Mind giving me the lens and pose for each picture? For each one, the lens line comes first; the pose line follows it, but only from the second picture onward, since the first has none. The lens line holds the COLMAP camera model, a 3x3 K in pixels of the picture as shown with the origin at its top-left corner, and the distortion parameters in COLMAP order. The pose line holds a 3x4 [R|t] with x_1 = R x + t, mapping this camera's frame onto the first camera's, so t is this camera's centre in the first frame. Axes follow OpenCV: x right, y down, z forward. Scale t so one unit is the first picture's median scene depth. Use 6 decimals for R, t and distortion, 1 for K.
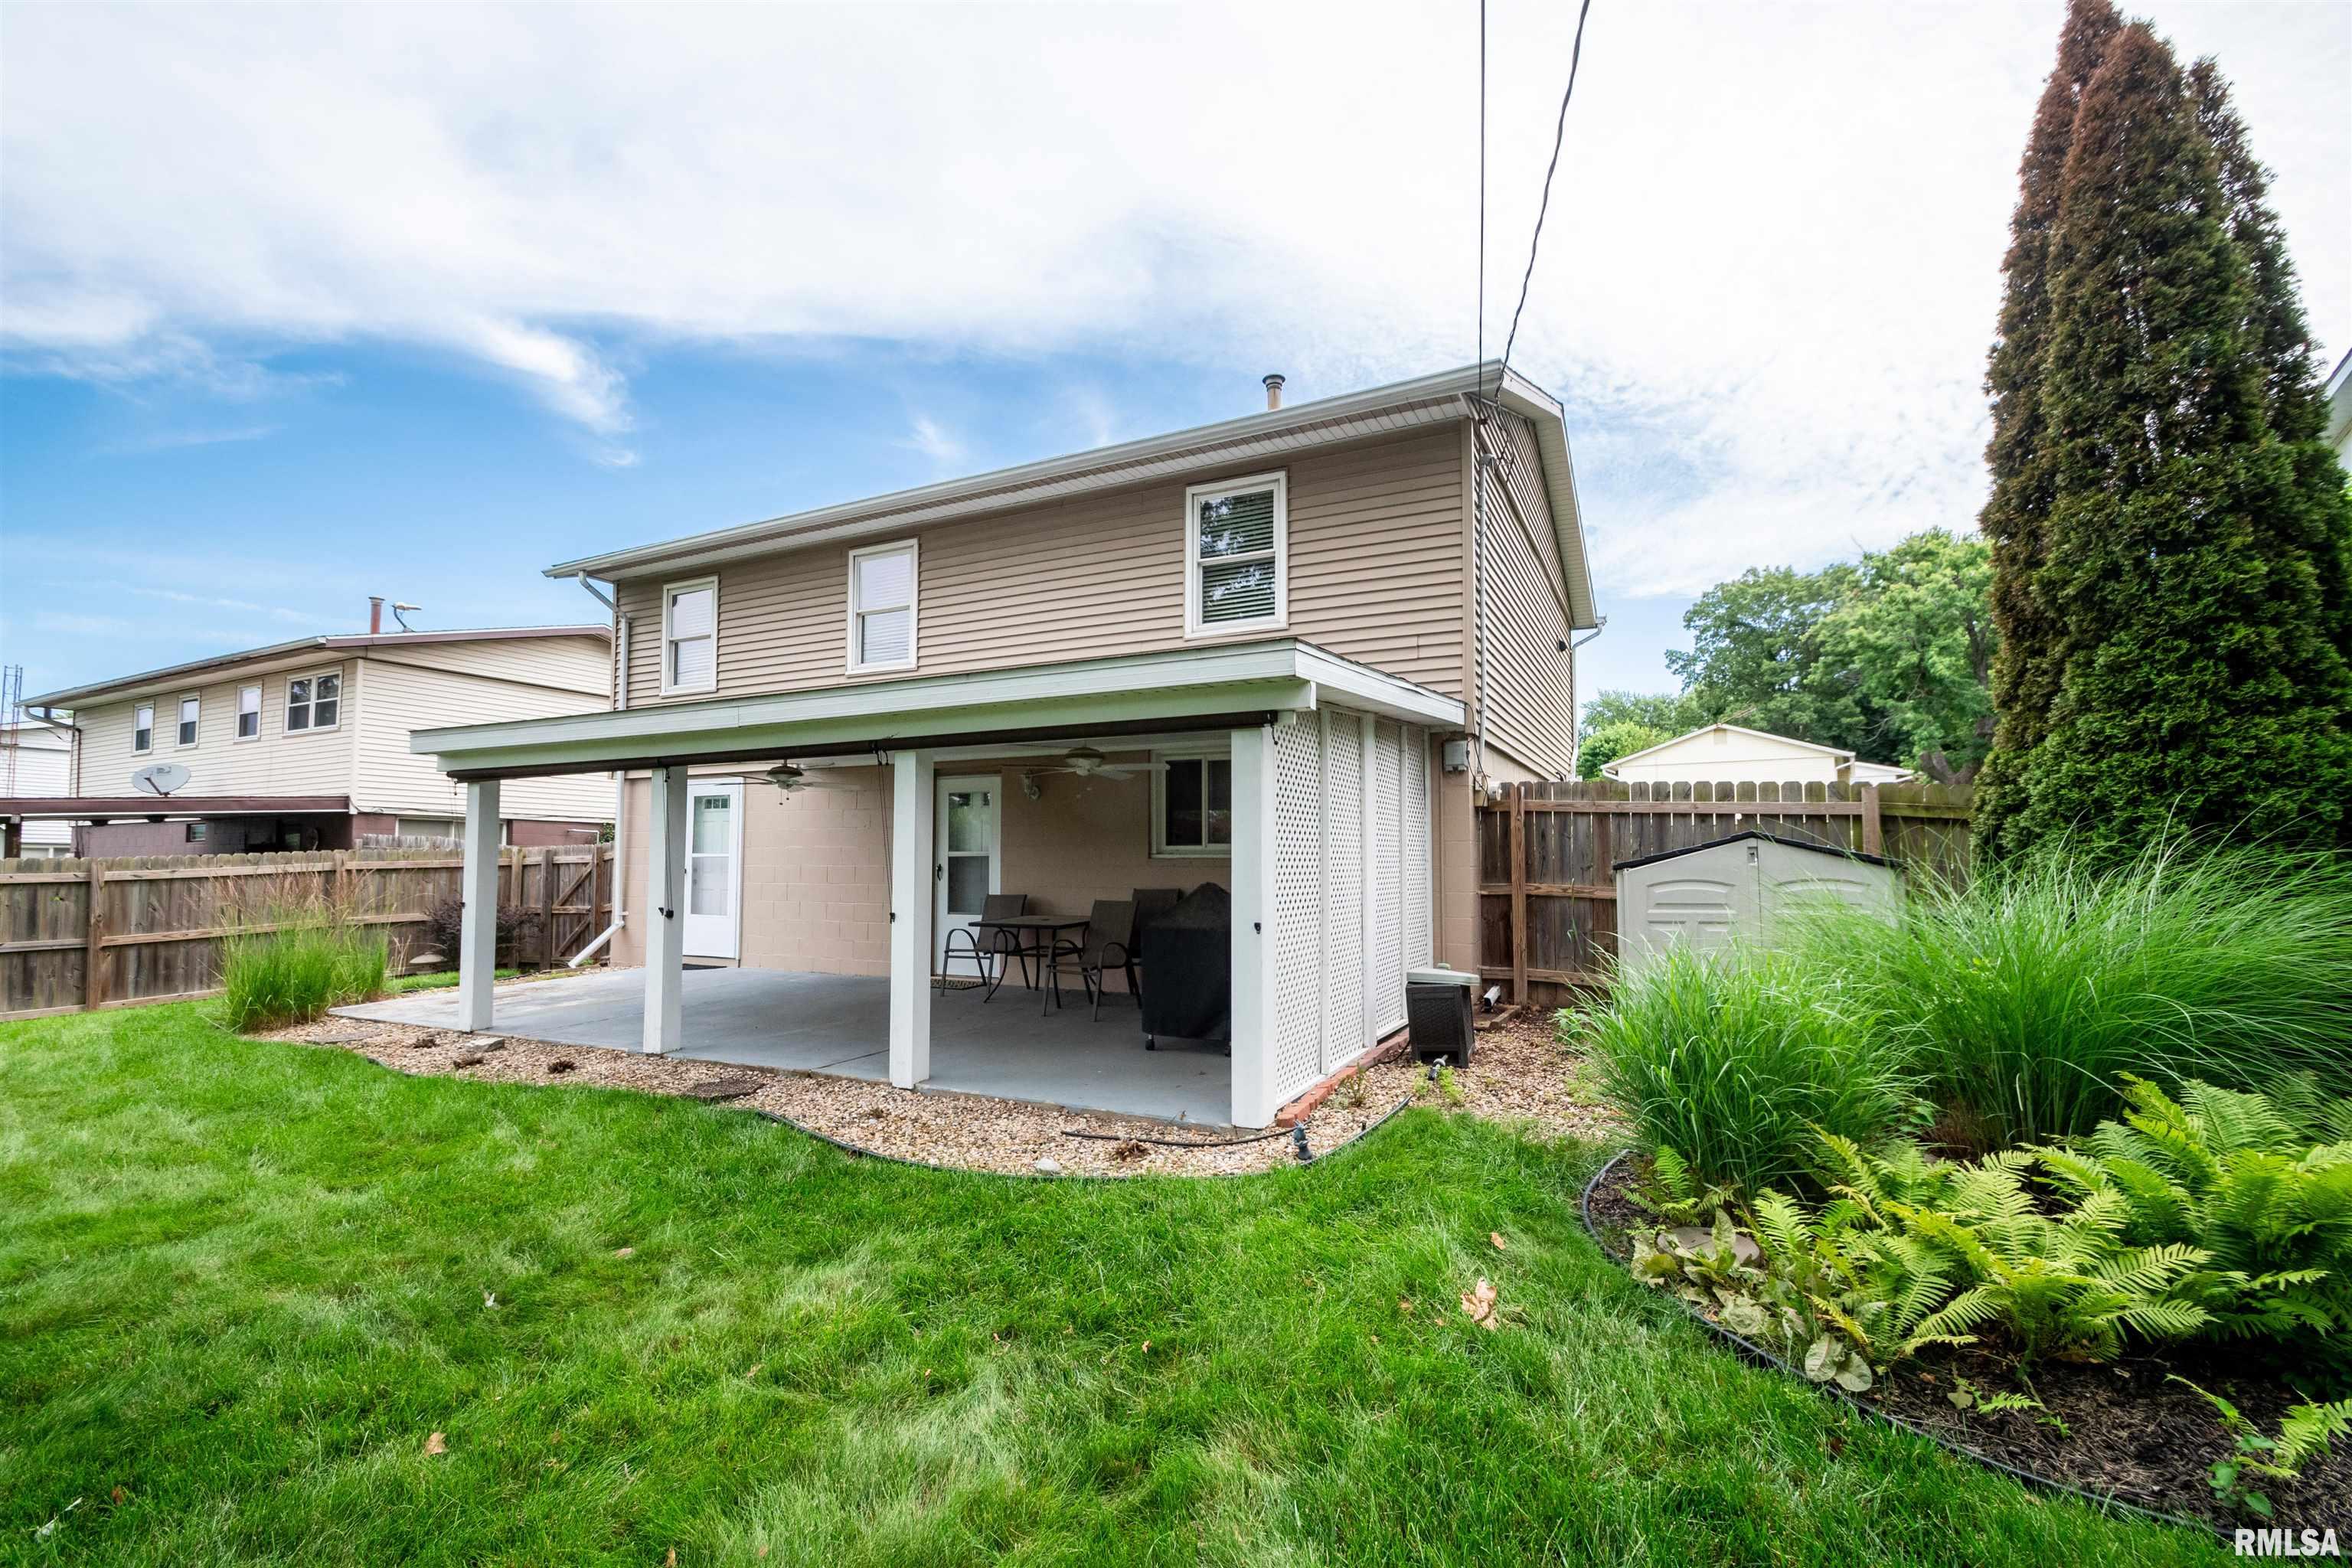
lens RADIAL K [[1033.4, 0, 1174.6], [0, 1033.4, 808.2], [0, 0, 1]] dist [0.000759, -0.000380]
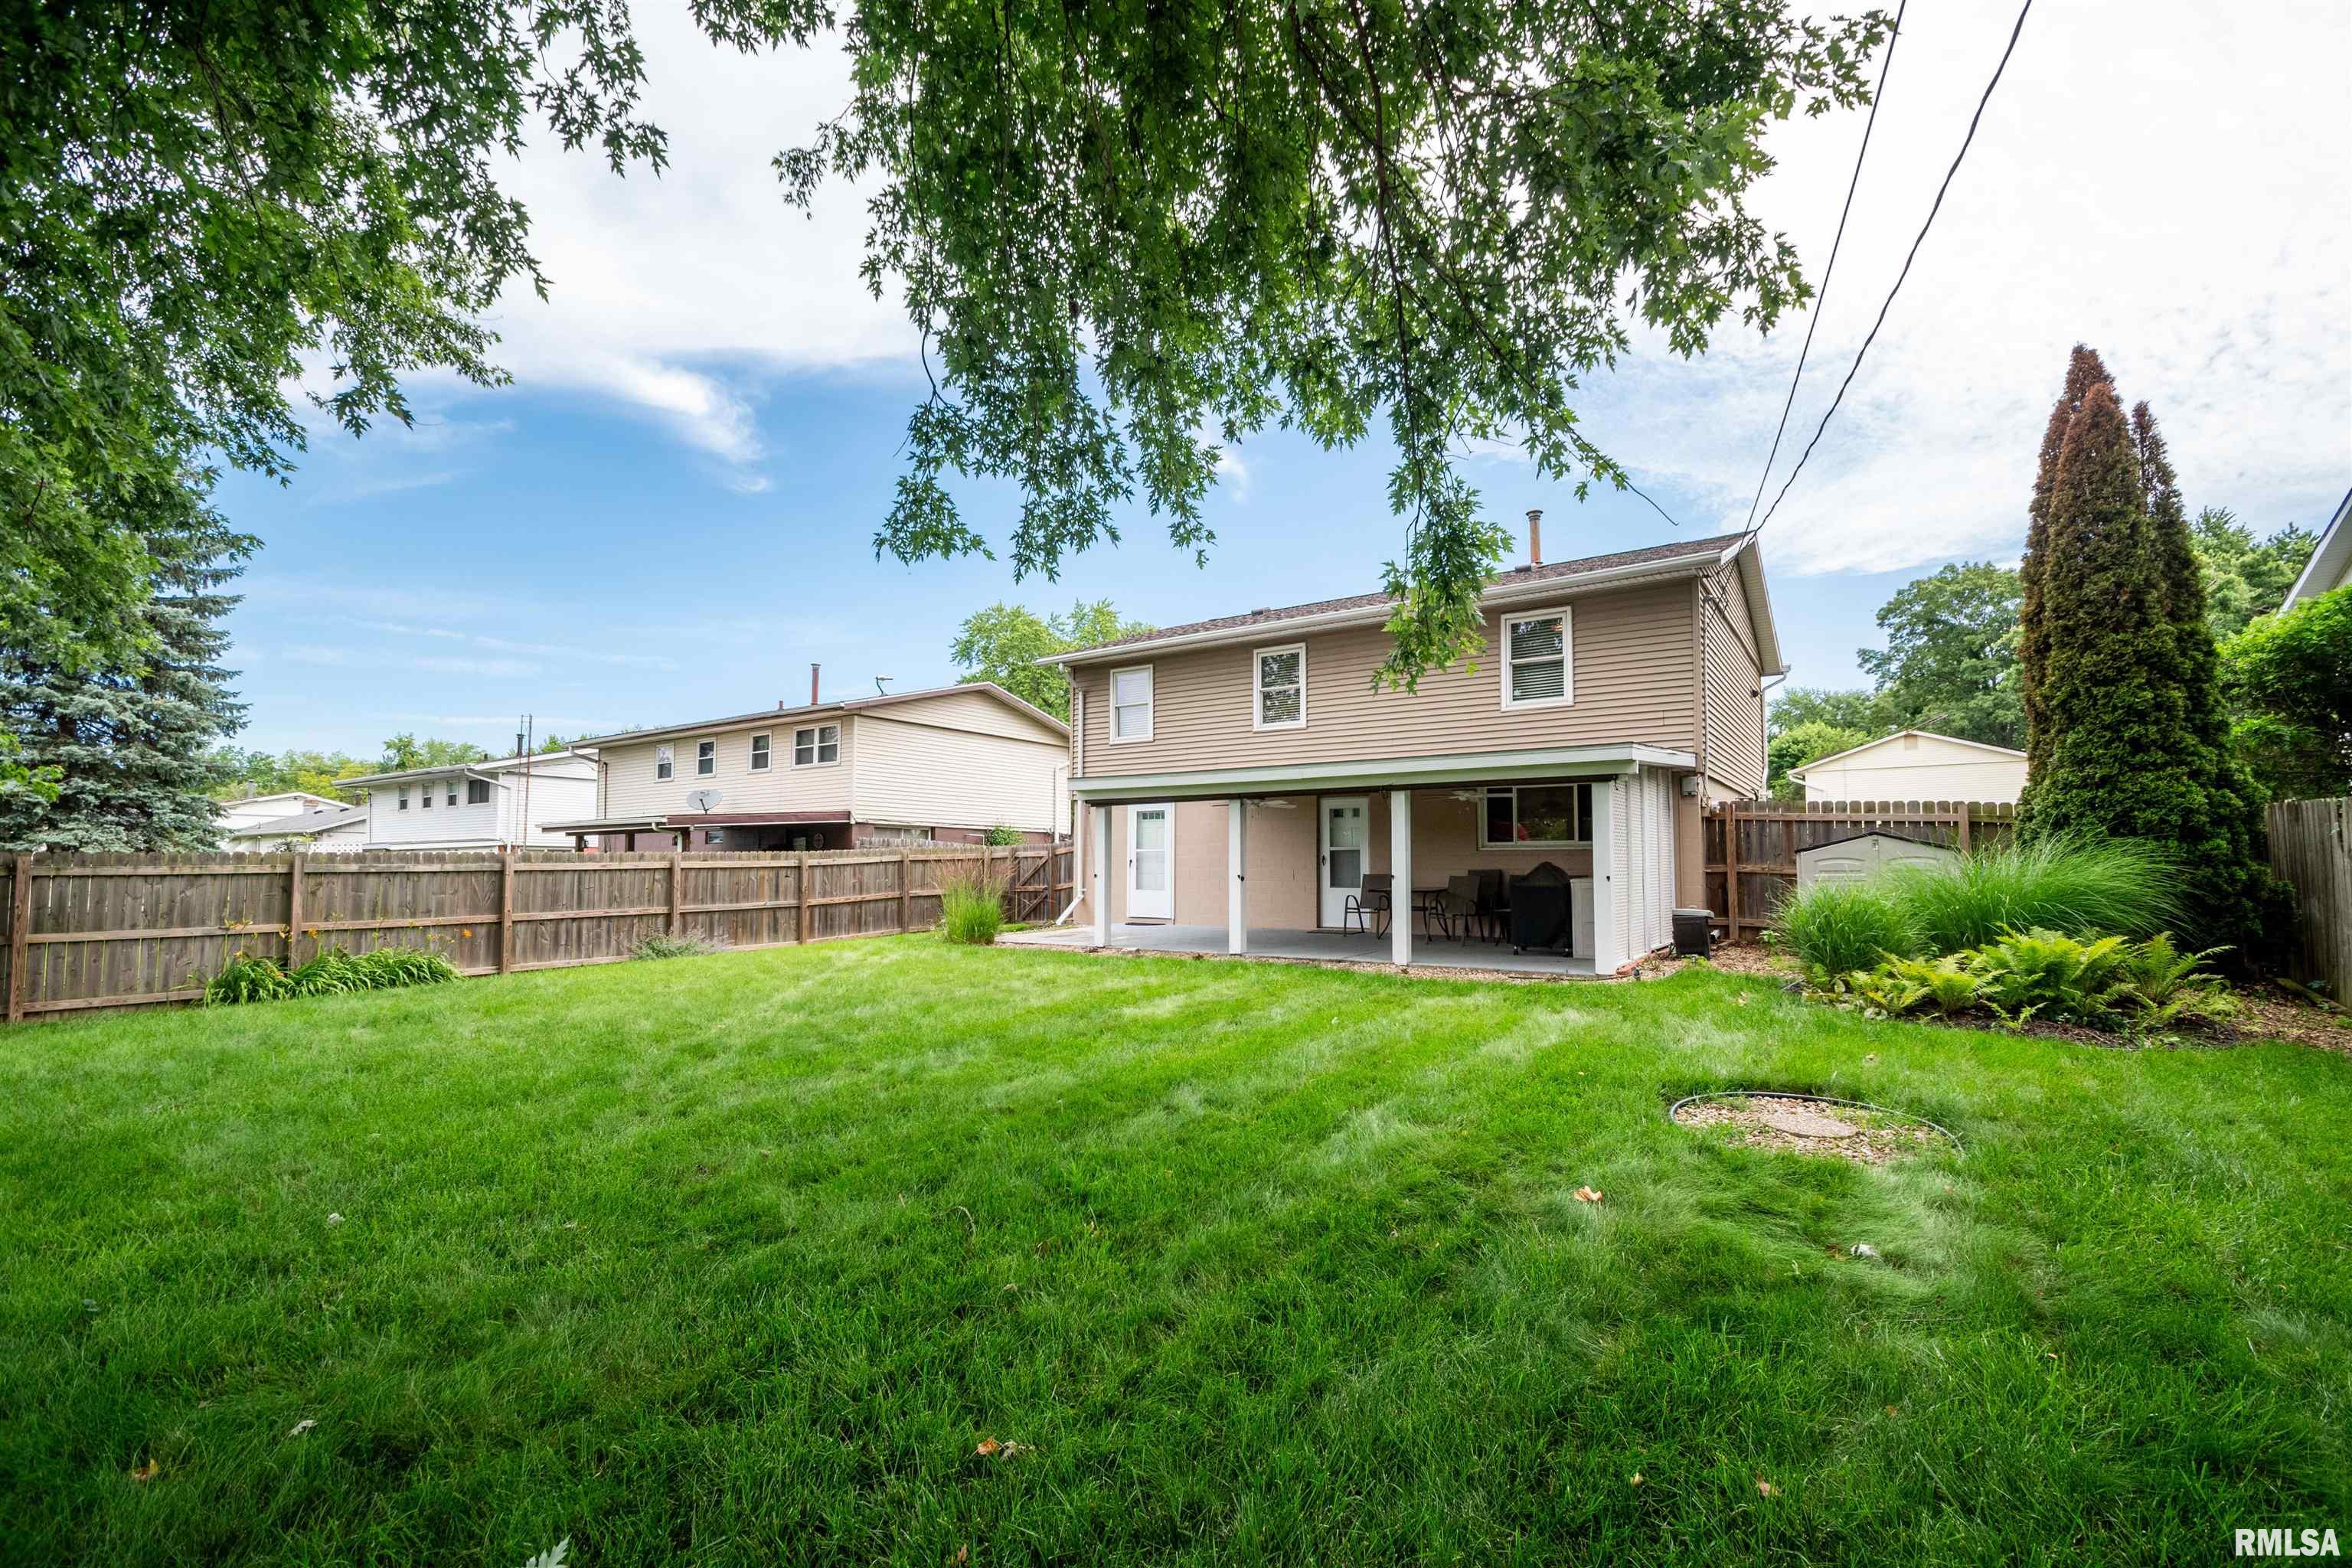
lens RADIAL K [[1033.4, 0, 1174.6], [0, 1033.4, 808.2], [0, 0, 1]] dist [0.000759, -0.000380]
pose [[0.989573, -0.006711, -0.143874, -0.288138], [0.006076, 0.999970, -0.004850, -0.012263], [0.143902, 0.003925, 0.989584, -0.702369]]
